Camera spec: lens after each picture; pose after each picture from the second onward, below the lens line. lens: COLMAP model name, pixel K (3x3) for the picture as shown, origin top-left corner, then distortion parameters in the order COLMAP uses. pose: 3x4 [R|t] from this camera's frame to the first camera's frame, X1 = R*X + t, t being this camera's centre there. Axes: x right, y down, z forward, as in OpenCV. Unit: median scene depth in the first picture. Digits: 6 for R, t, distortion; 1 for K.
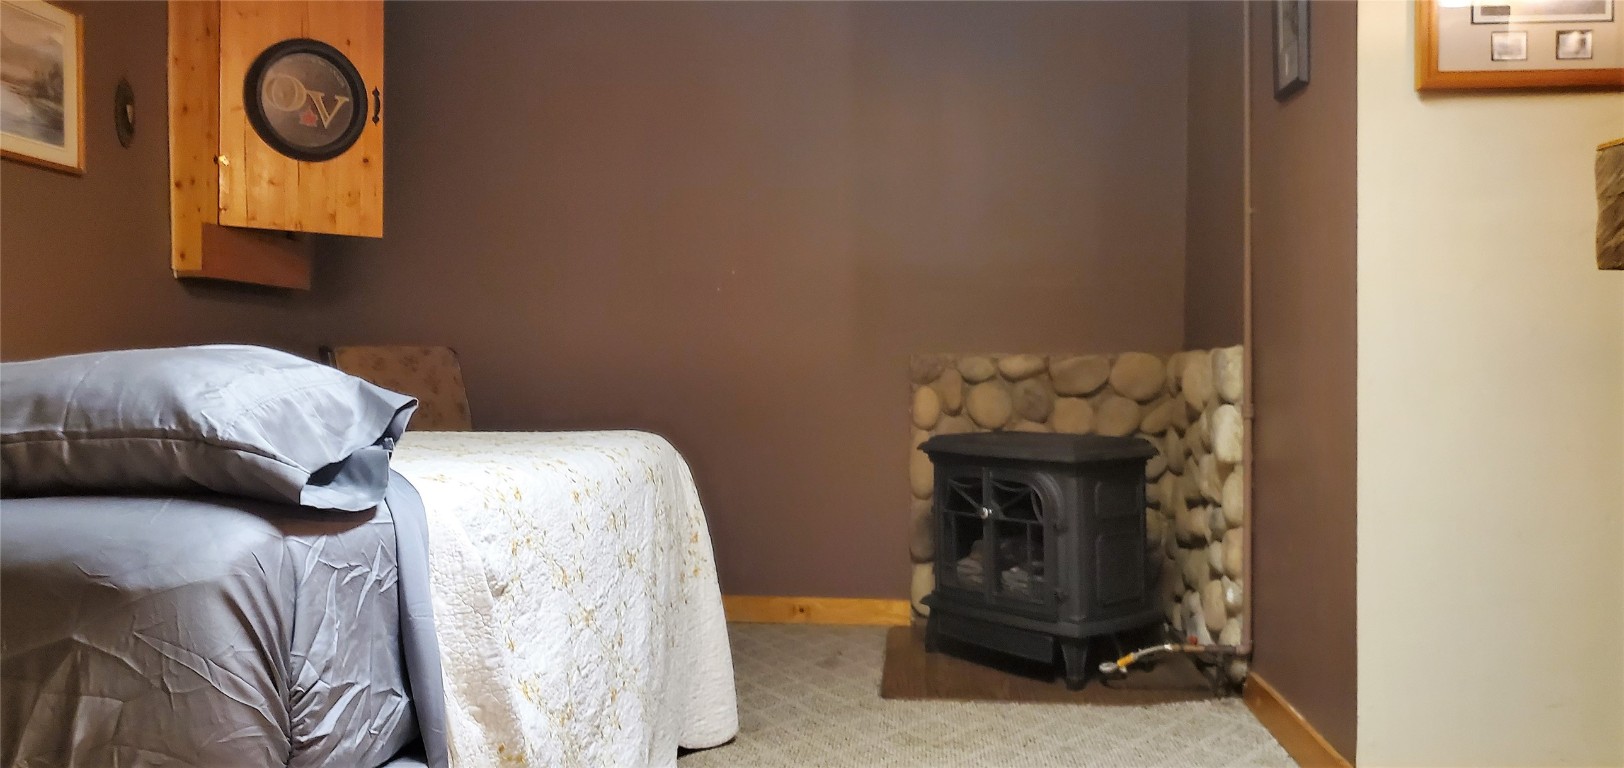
lens RADIAL K [[1301.8, 0, 794.2], [0, 1301.8, 384.0], [0, 0, 1]] dist [0.090905, -0.101628]
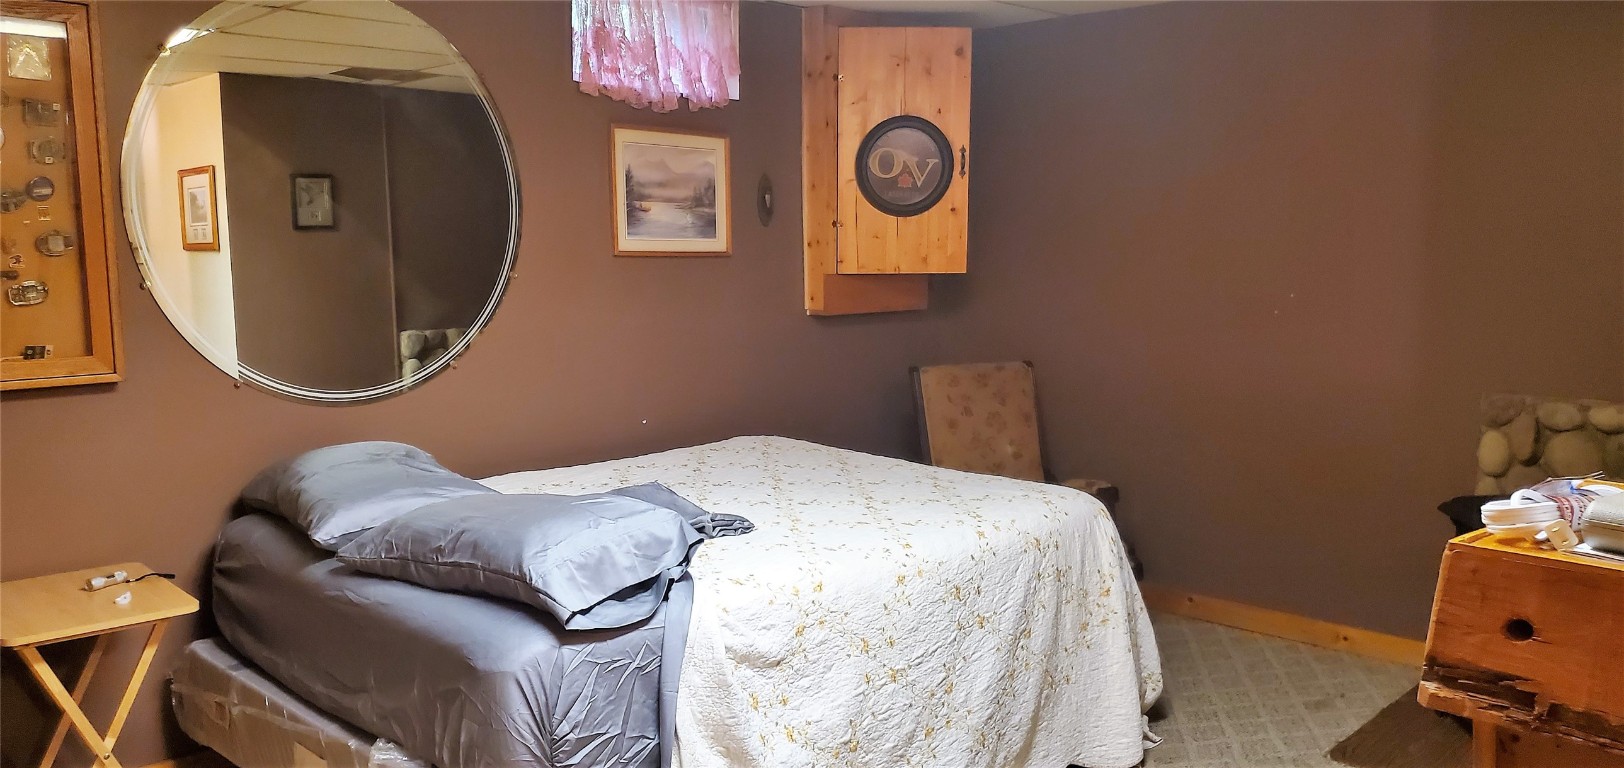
lens RADIAL K [[1310.8, 0, 781.4], [0, 1310.8, 408.3], [0, 0, 1]] dist [0.162873, -0.287489]
pose [[0.780536, 0.078248, -0.620194, 0.574623], [0.002873, 0.991675, 0.128733, -0.268335], [0.625104, -0.102263, 0.773814, -0.082801]]
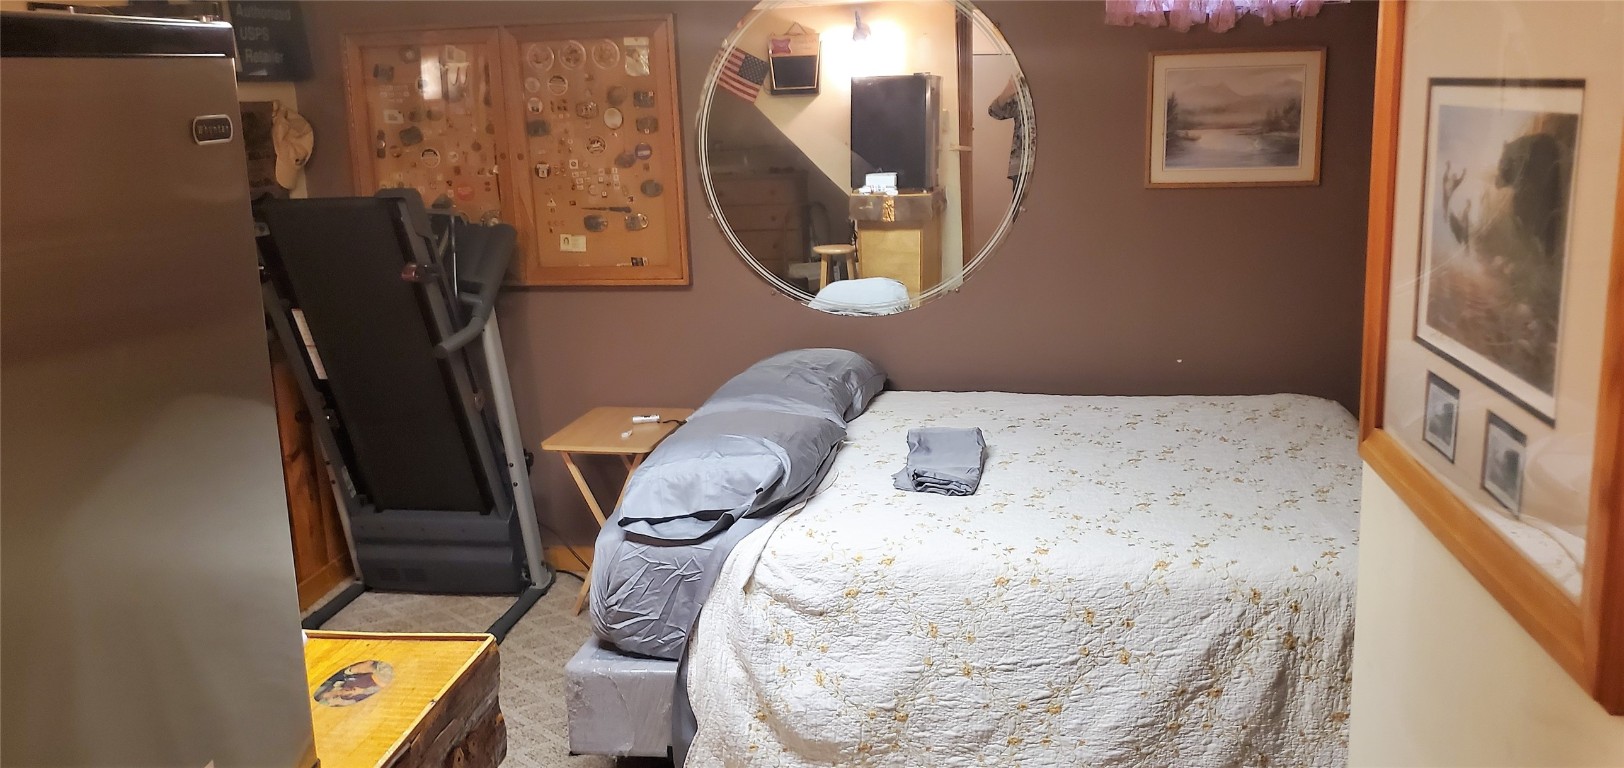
lens RADIAL K [[1291.6, 0, 775.0], [0, 1291.6, 386.5], [0, 0, 1]] dist [0.184309, -0.501985]
pose [[-0.109964, 0.231583, -0.966580, 1.093459], [0.040360, 0.972716, 0.228461, -0.416846], [0.993116, -0.013889, -0.116310, 0.985066]]
